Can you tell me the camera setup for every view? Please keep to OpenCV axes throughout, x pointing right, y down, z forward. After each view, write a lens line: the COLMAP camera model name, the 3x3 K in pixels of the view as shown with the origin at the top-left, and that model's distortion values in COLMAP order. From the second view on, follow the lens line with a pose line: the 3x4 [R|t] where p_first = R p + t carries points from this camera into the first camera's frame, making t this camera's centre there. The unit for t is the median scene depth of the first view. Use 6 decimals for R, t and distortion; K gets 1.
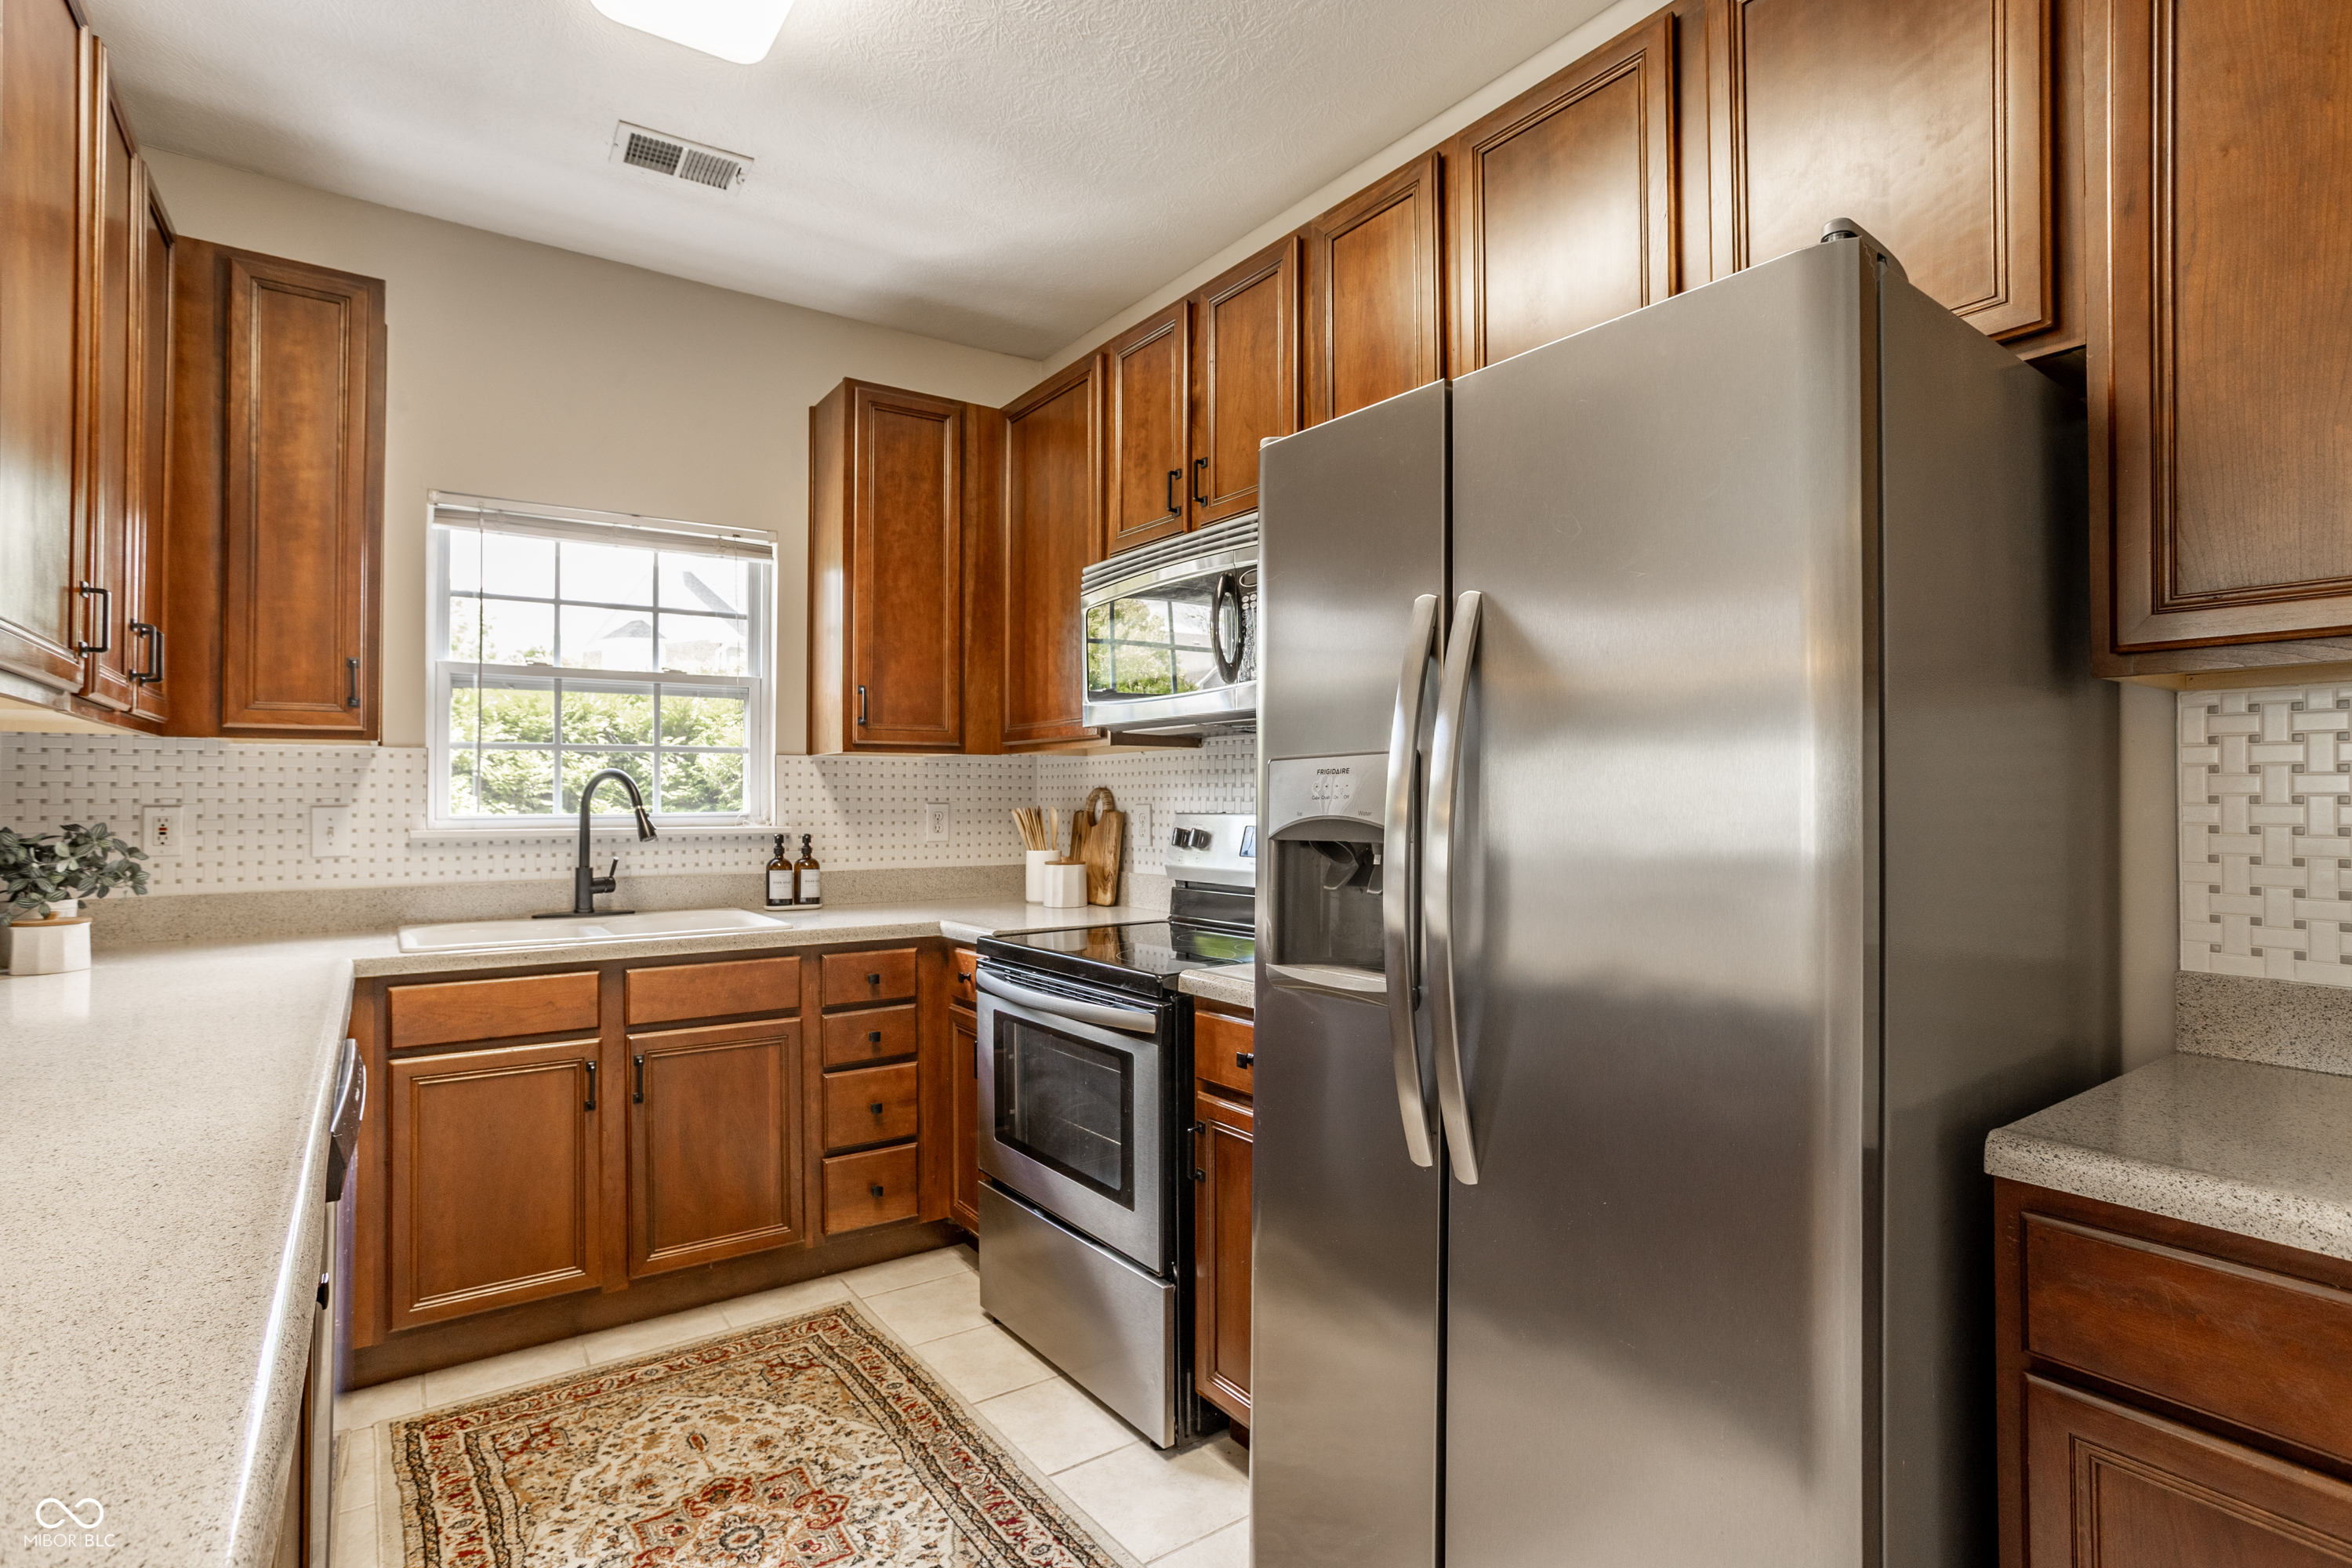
lens RADIAL K [[1180.5, 0, 1176.0], [0, 1180.5, 784.0], [0, 0, 1]] dist [-0.024002, 0.049814]
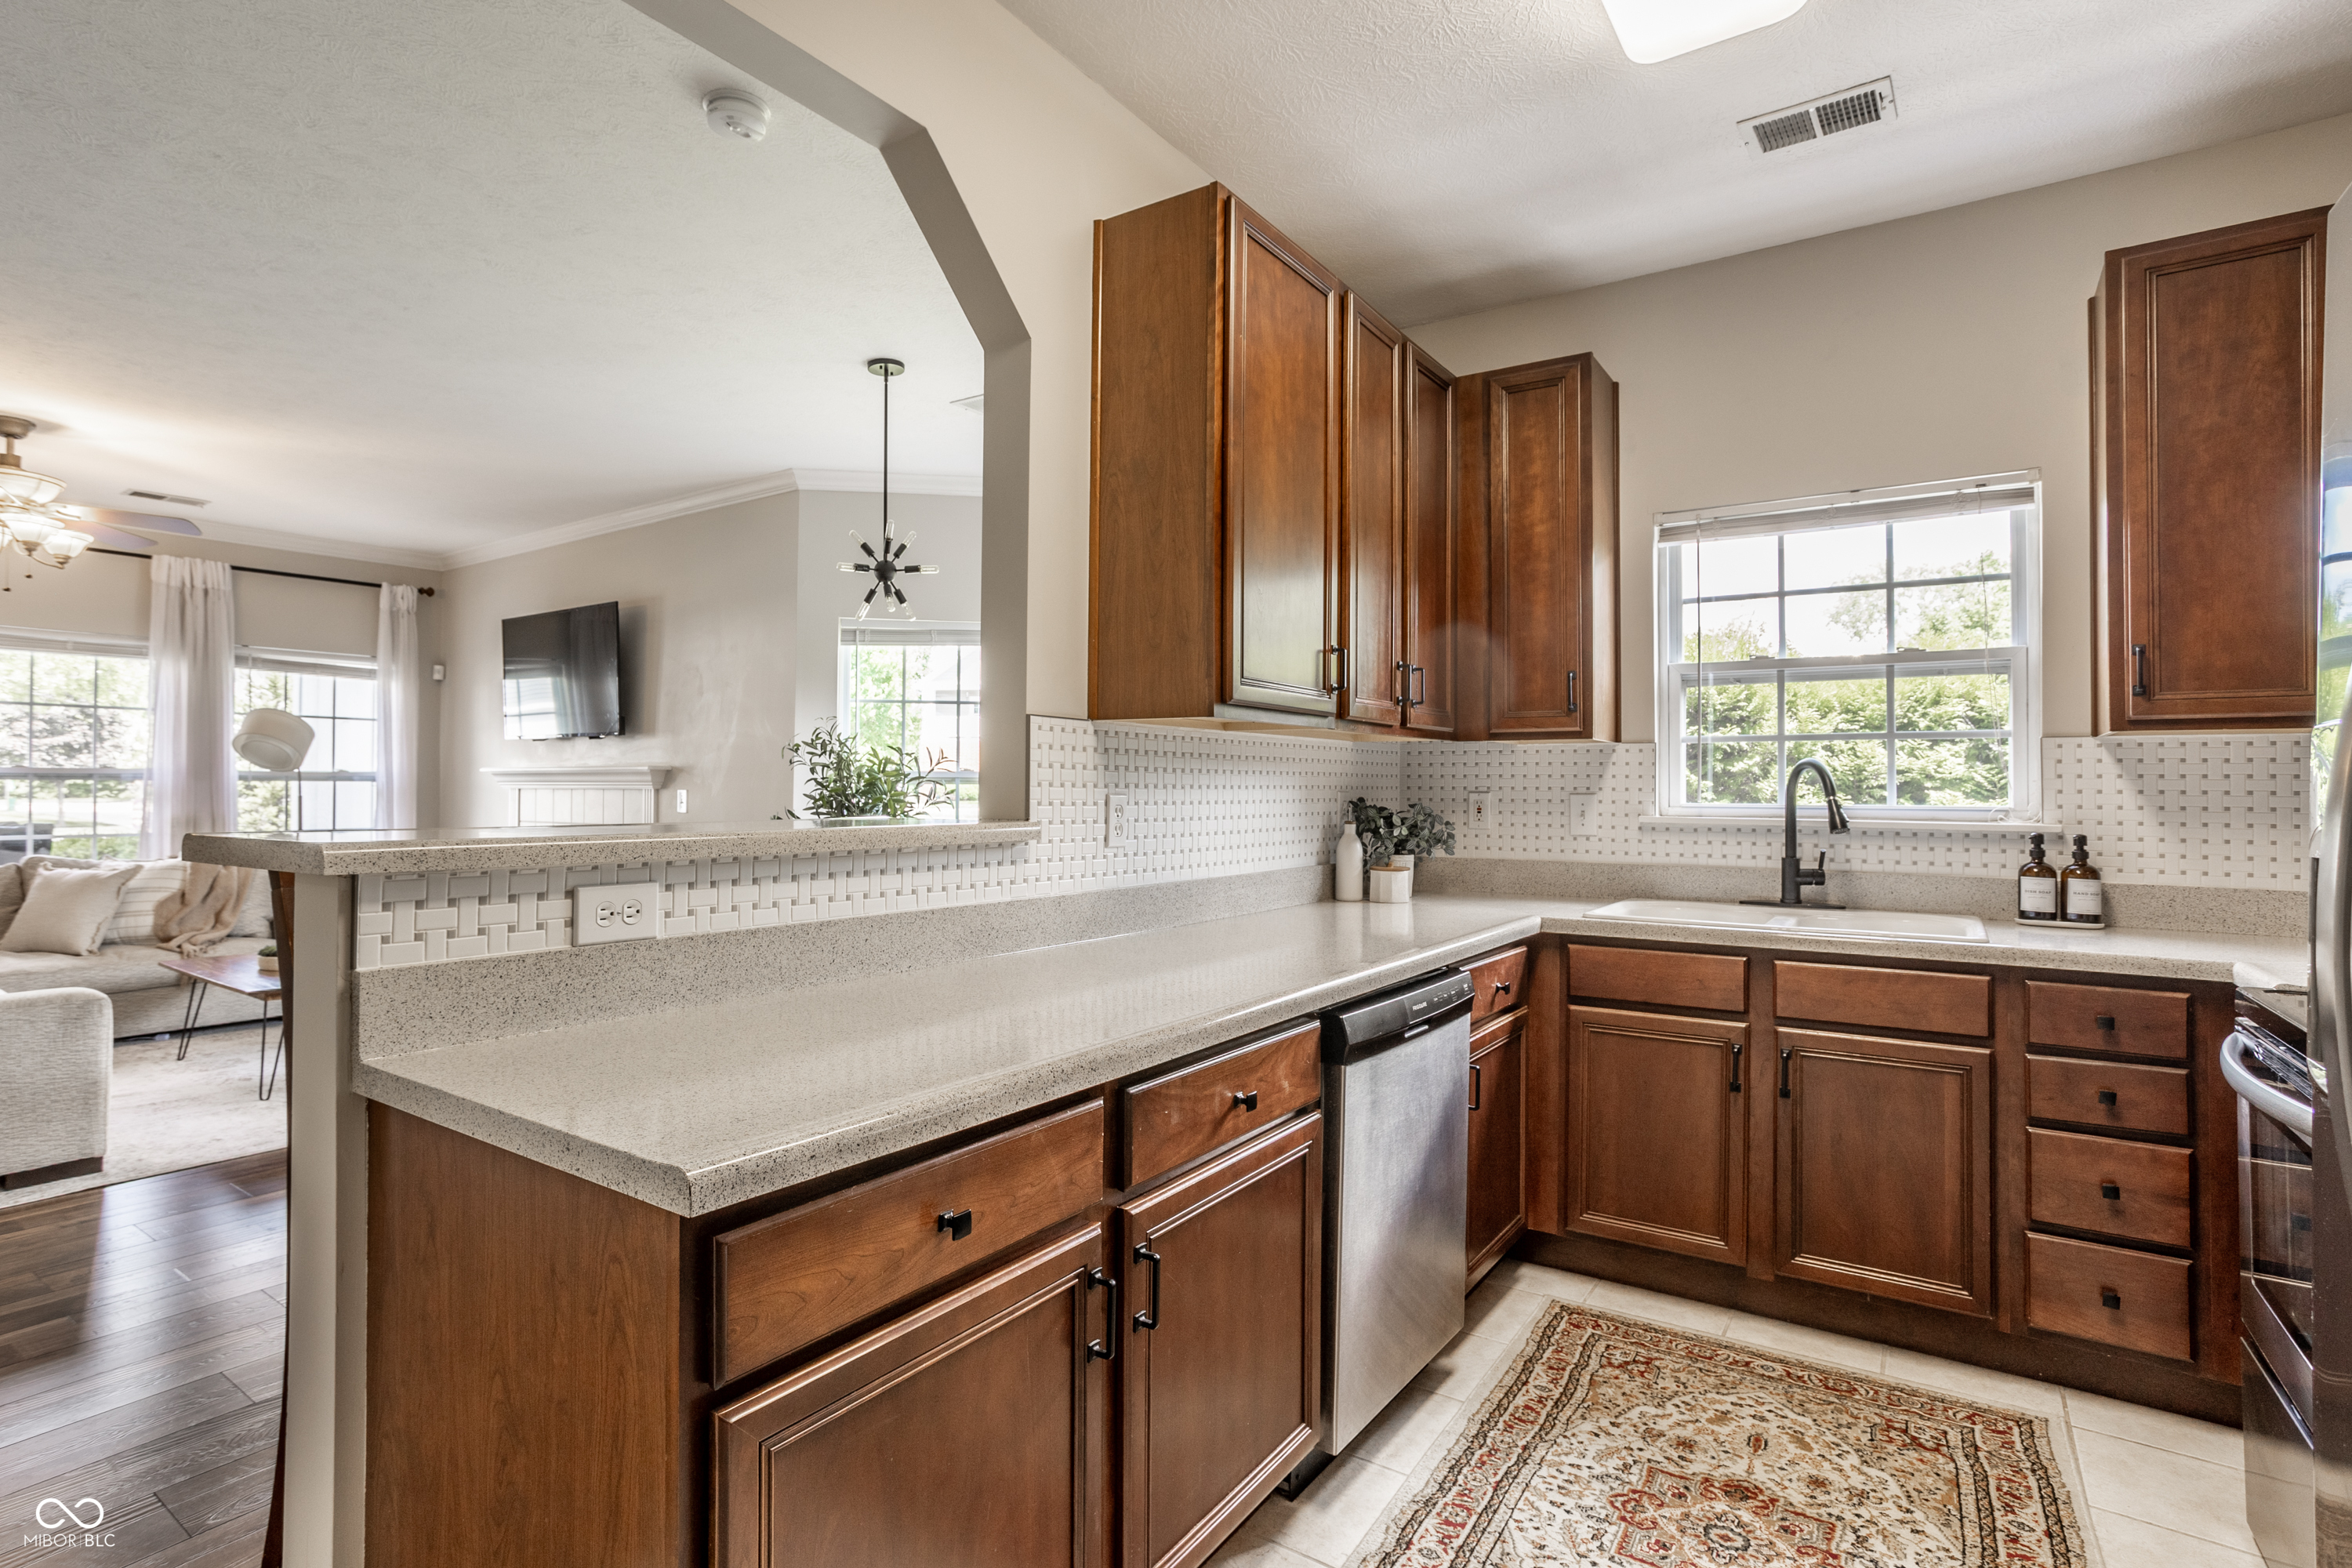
lens RADIAL K [[1258.1, 0, 1175.6], [0, 1258.1, 770.5], [0, 0, 1]] dist [-0.000361, 0.063241]
pose [[0.391889, -0.007841, -0.919979, 0.325191], [0.004814, 0.999967, -0.006472, 0.001527], [0.920000, -0.001892, 0.391914, 0.117076]]
